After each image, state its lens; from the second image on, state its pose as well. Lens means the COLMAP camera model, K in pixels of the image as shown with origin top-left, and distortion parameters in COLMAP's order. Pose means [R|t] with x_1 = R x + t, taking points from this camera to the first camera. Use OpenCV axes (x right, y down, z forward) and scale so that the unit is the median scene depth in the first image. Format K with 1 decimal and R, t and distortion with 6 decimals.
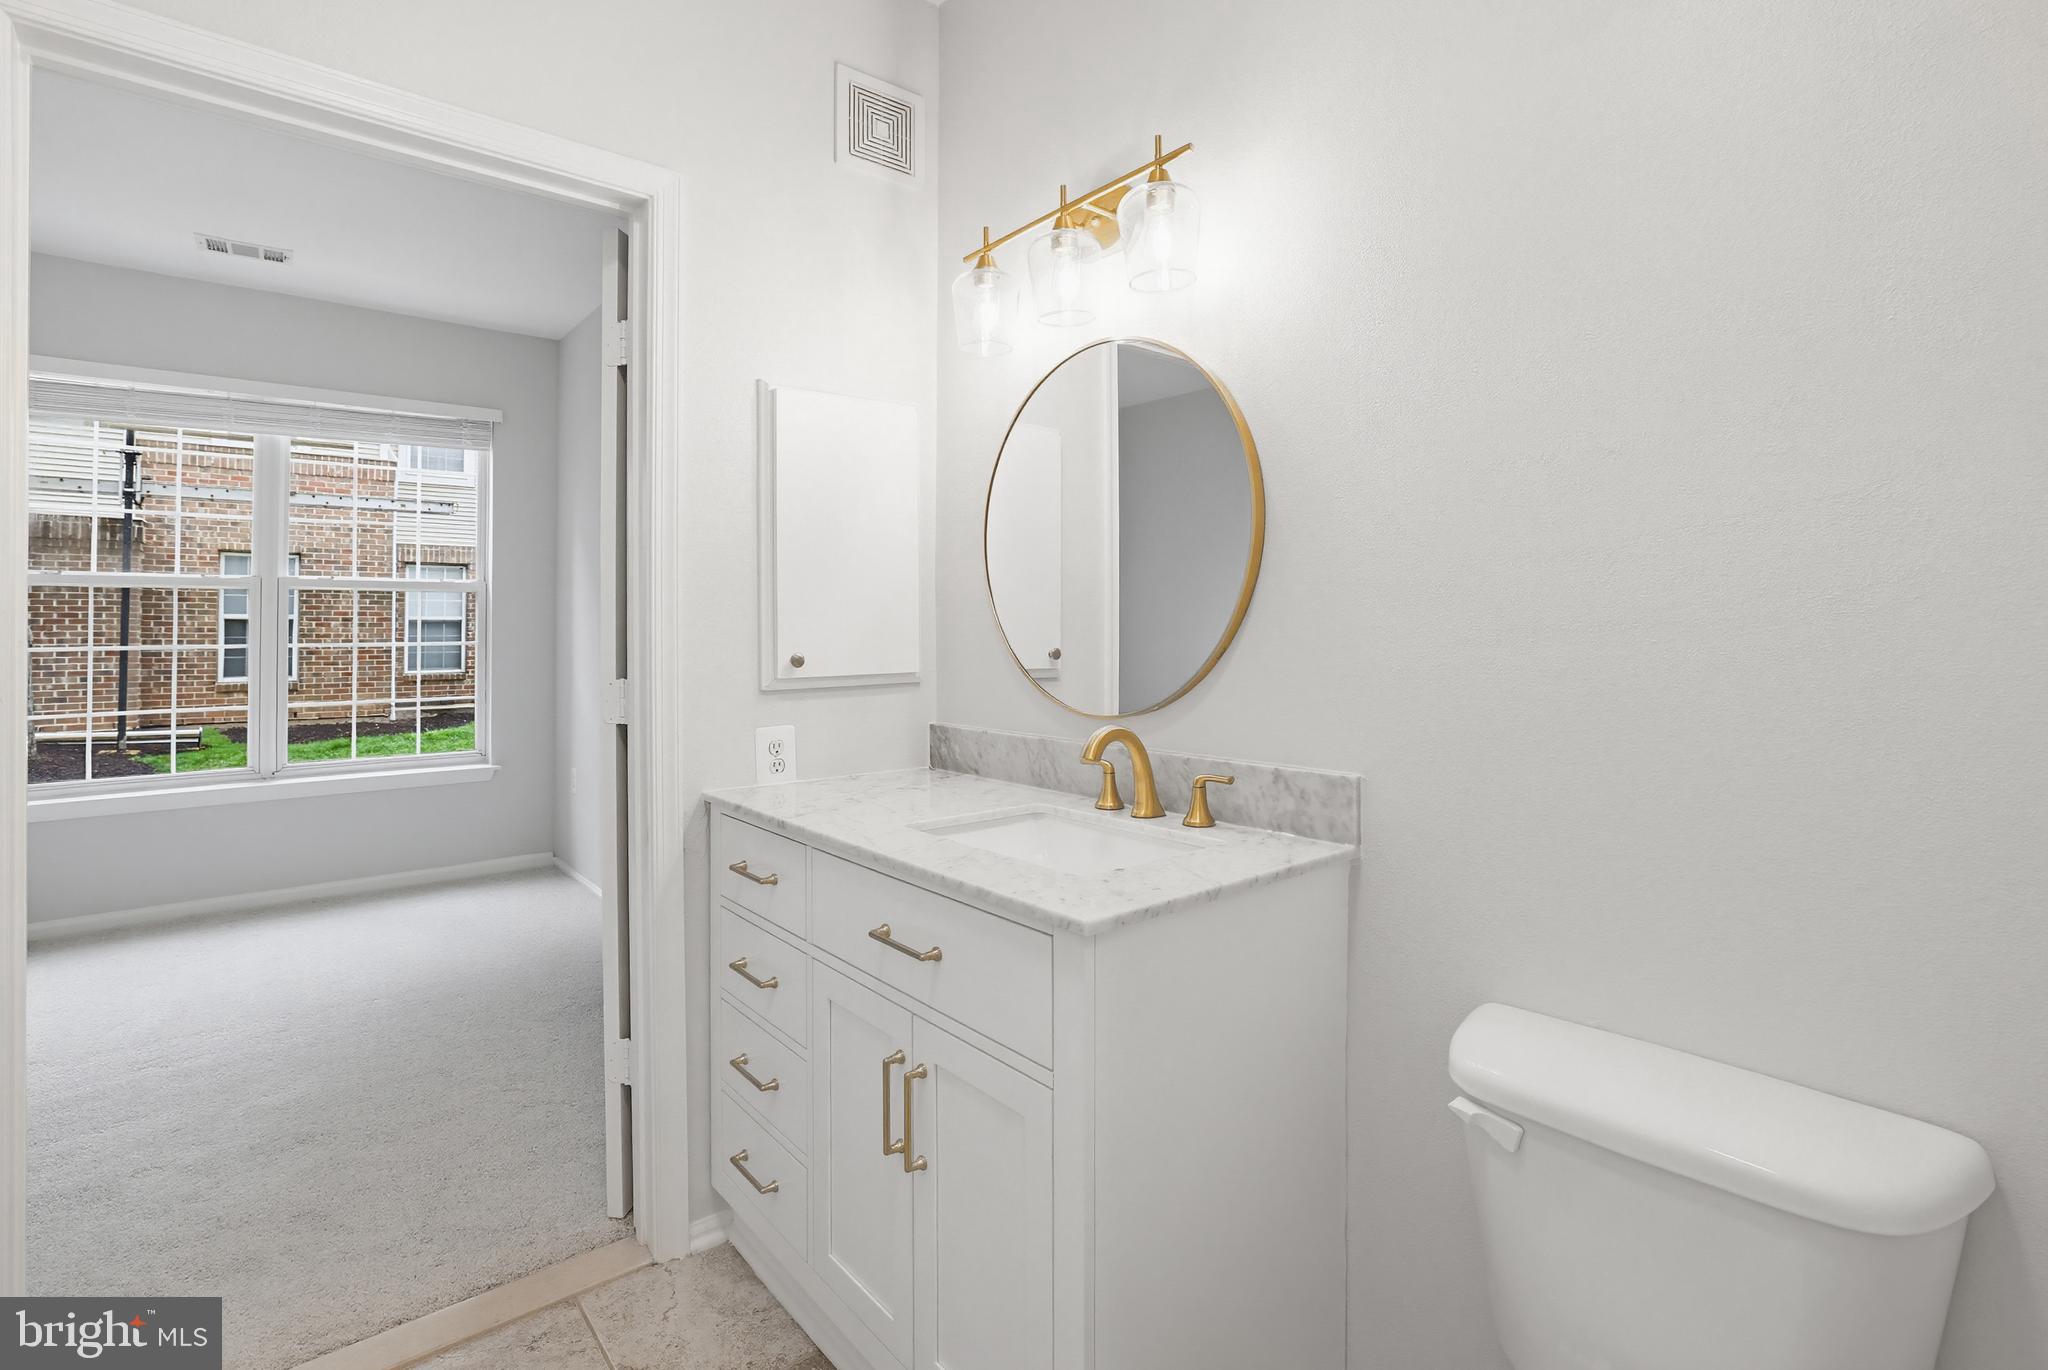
lens RADIAL K [[952.3, 0, 1033.1], [0, 952.3, 619.0], [0, 0, 1]] dist [-0.022118, 0.001866]
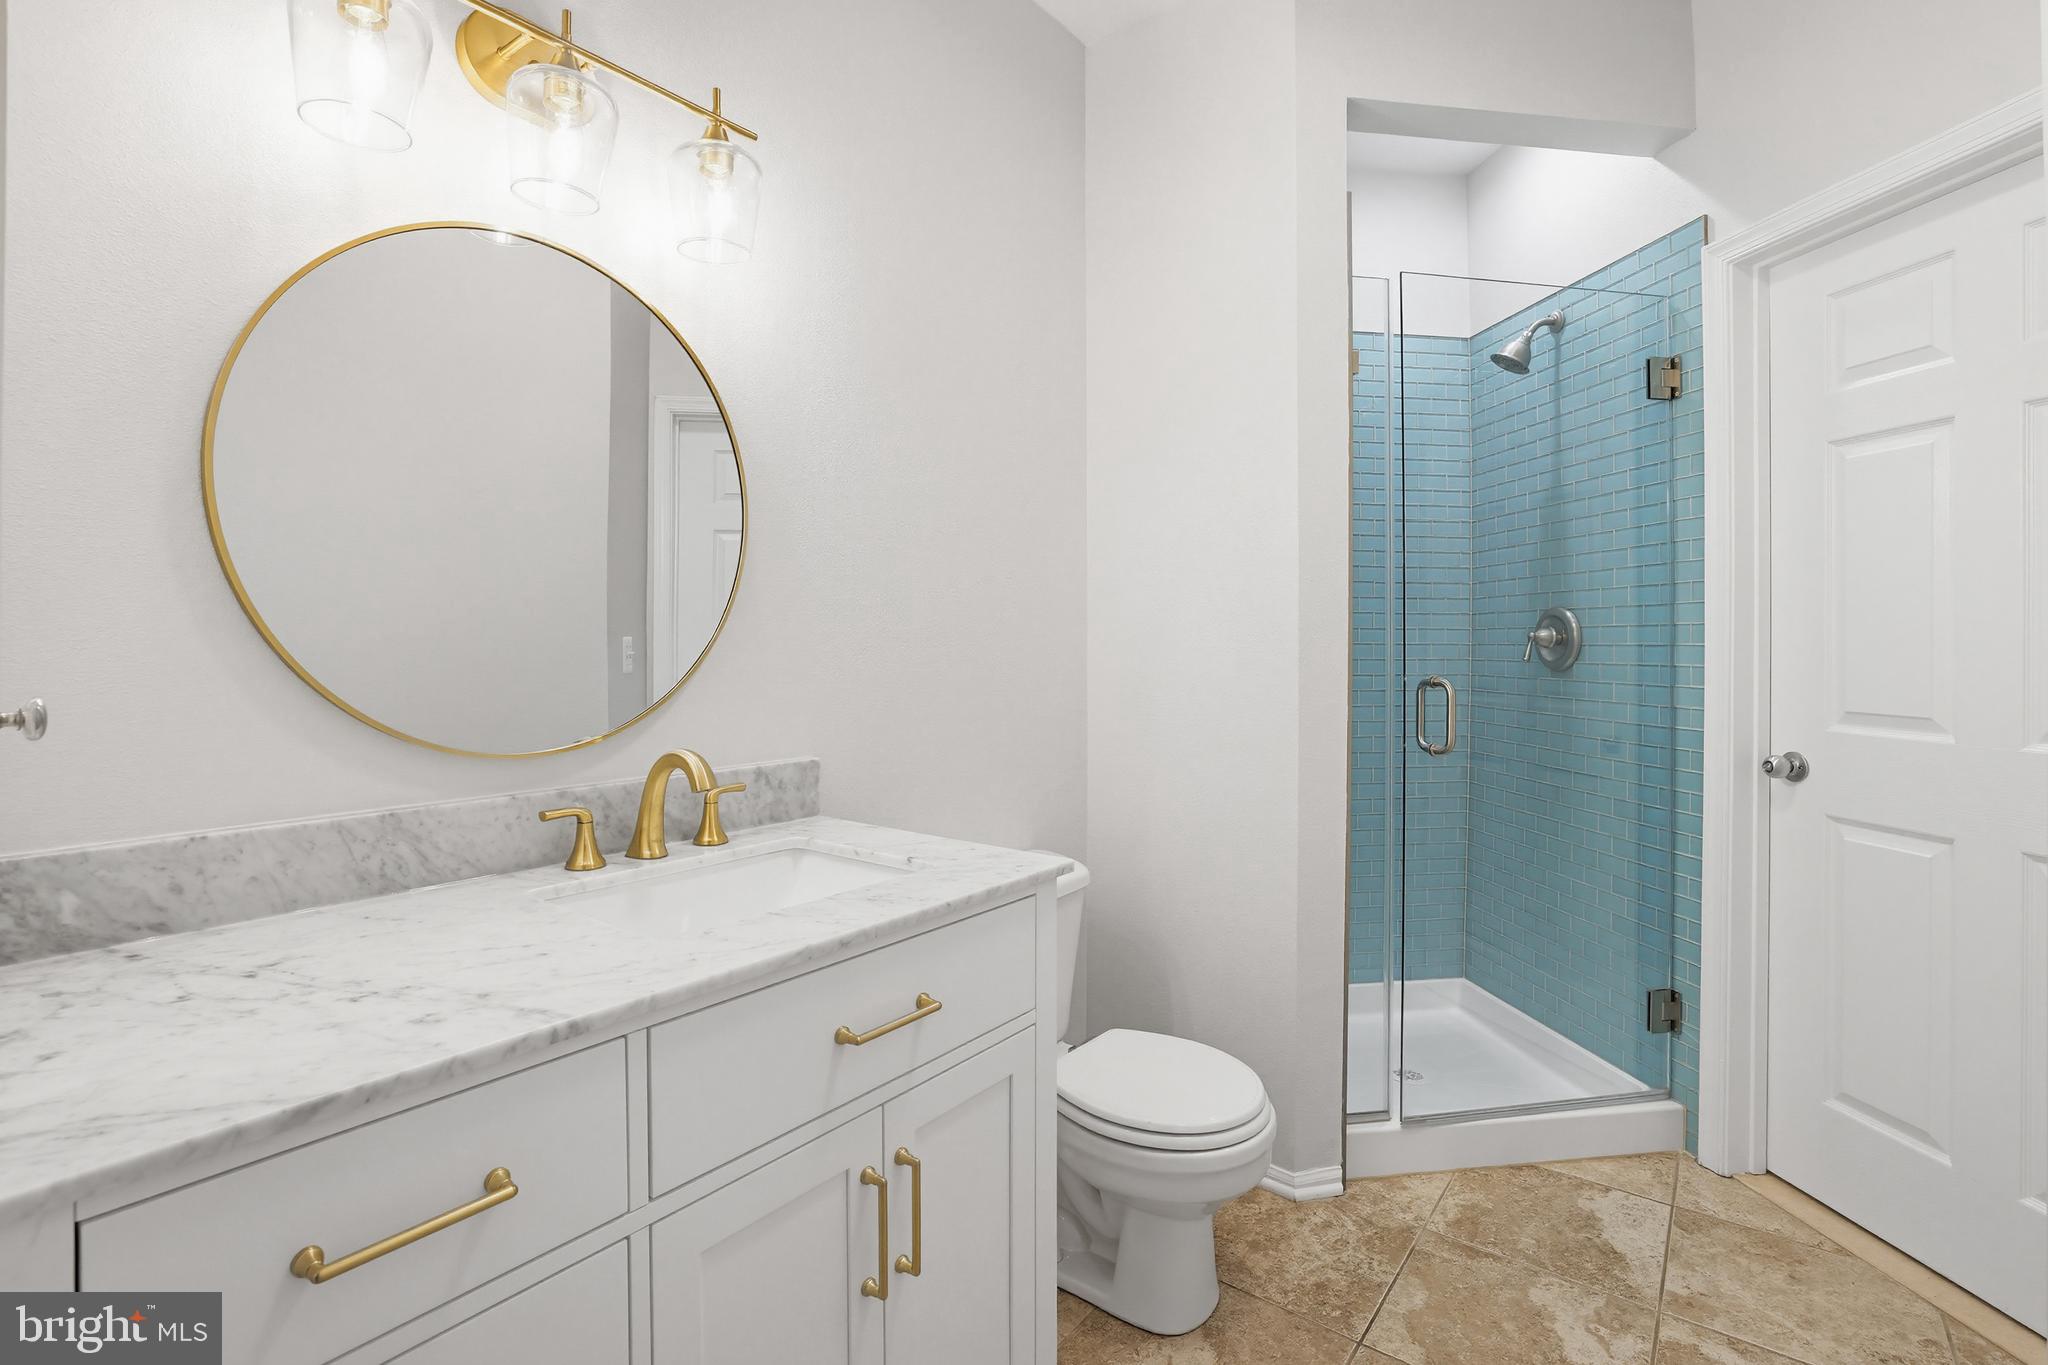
lens RADIAL K [[952.3, 0, 996.9], [0, 952.3, 642.3], [0, 0, 1]] dist [-0.022118, 0.001866]
pose [[-0.189730, 0.001226, 0.981836, -0.671217], [-0.012036, 0.999921, -0.003575, 0.014807], [-0.981763, -0.012495, -0.189700, 0.754798]]
